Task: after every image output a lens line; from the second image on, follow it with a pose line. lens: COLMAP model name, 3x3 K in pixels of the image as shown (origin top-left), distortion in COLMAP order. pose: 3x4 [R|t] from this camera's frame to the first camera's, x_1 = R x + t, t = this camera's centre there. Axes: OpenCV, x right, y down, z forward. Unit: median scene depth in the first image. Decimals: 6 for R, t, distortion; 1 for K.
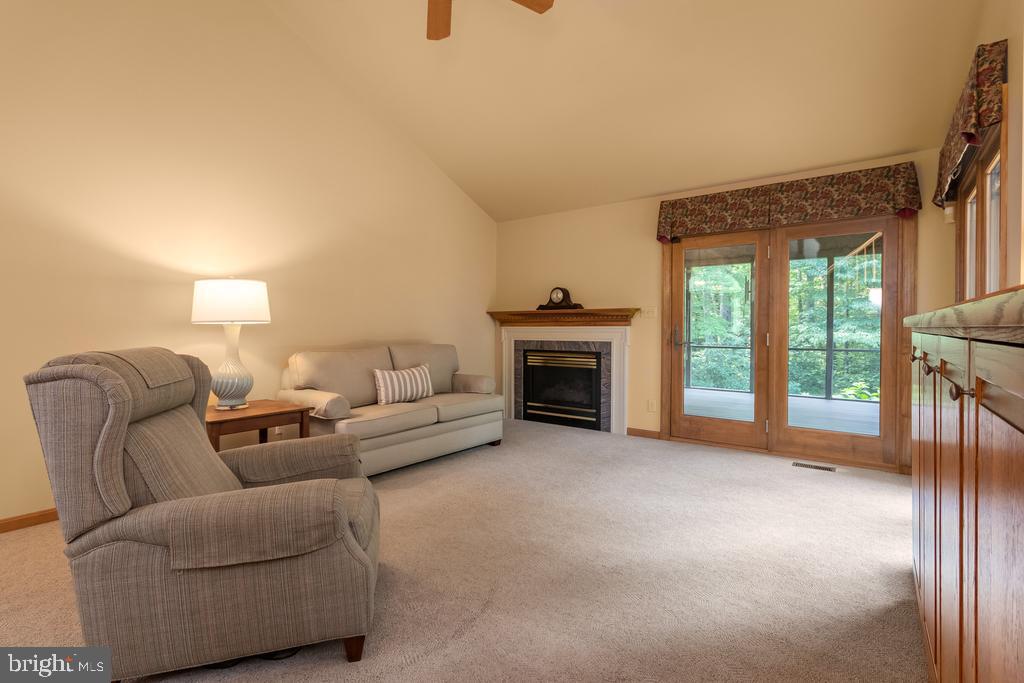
lens RADIAL K [[502.3, 0, 501.3], [0, 502.3, 333.4], [0, 0, 1]] dist [0.012769, -0.001046]
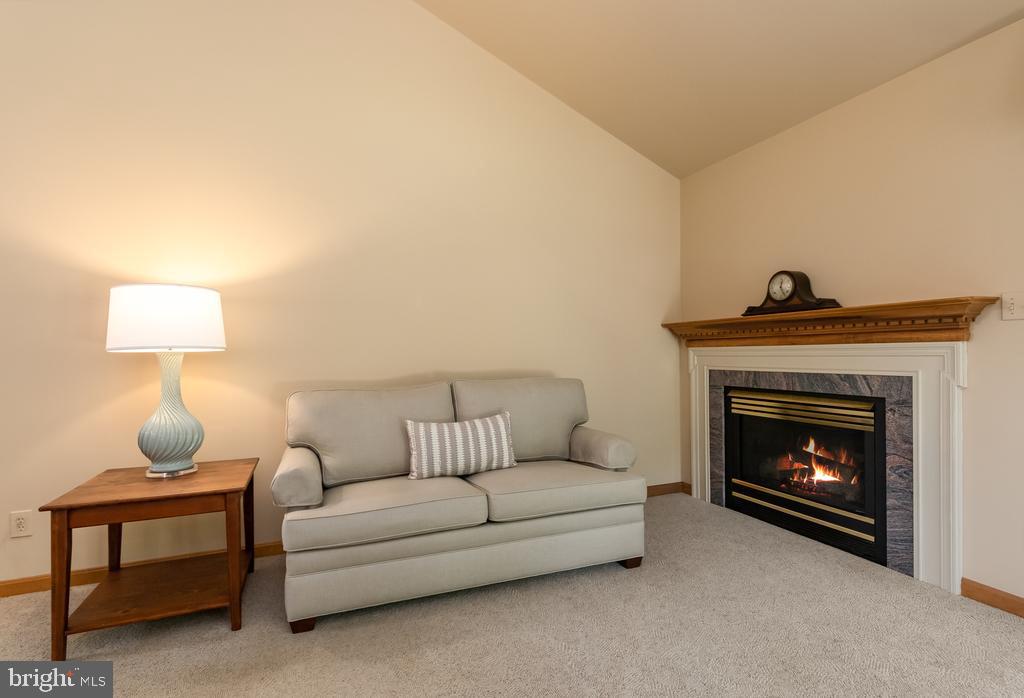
lens RADIAL K [[492.1, 0, 507.2], [0, 492.1, 356.7], [0, 0, 1]] dist [0.024381, -0.000620]
pose [[0.859430, -0.010475, -0.511146, 0.134329], [0.011251, 0.999935, -0.001574, -0.004462], [0.511129, -0.004399, 0.859493, 0.422003]]
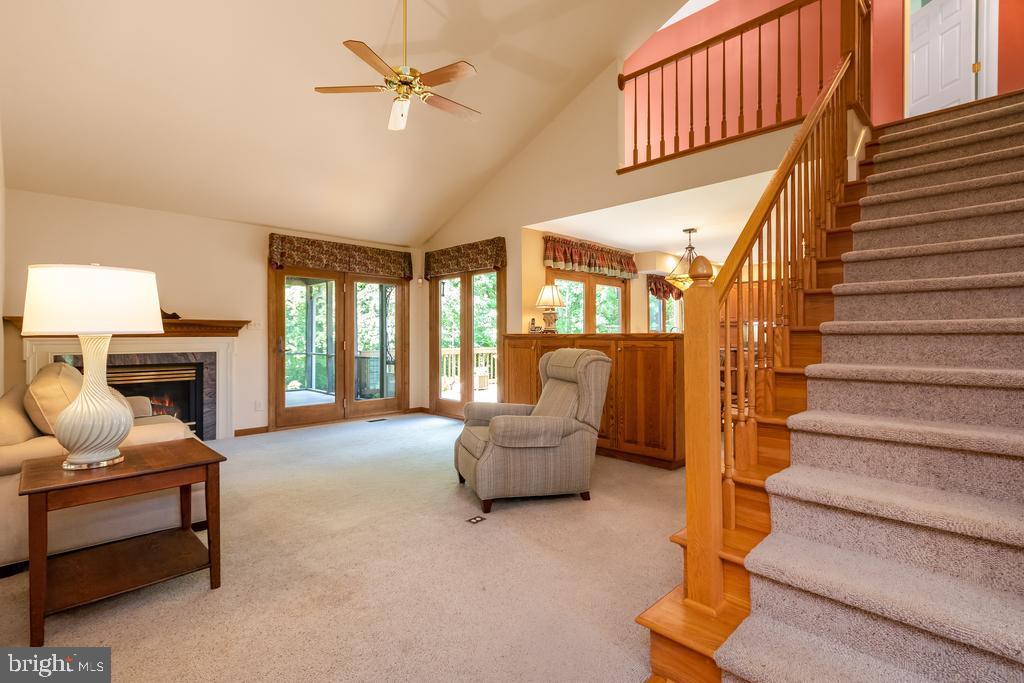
lens RADIAL K [[502.3, 0, 511.5], [0, 502.3, 340.3], [0, 0, 1]] dist [0.012769, -0.001046]
pose [[0.133638, -0.008731, 0.990992, -0.722714], [0.010111, 0.999921, 0.007446, -0.008823], [-0.990979, 0.009025, 0.133716, 0.248646]]
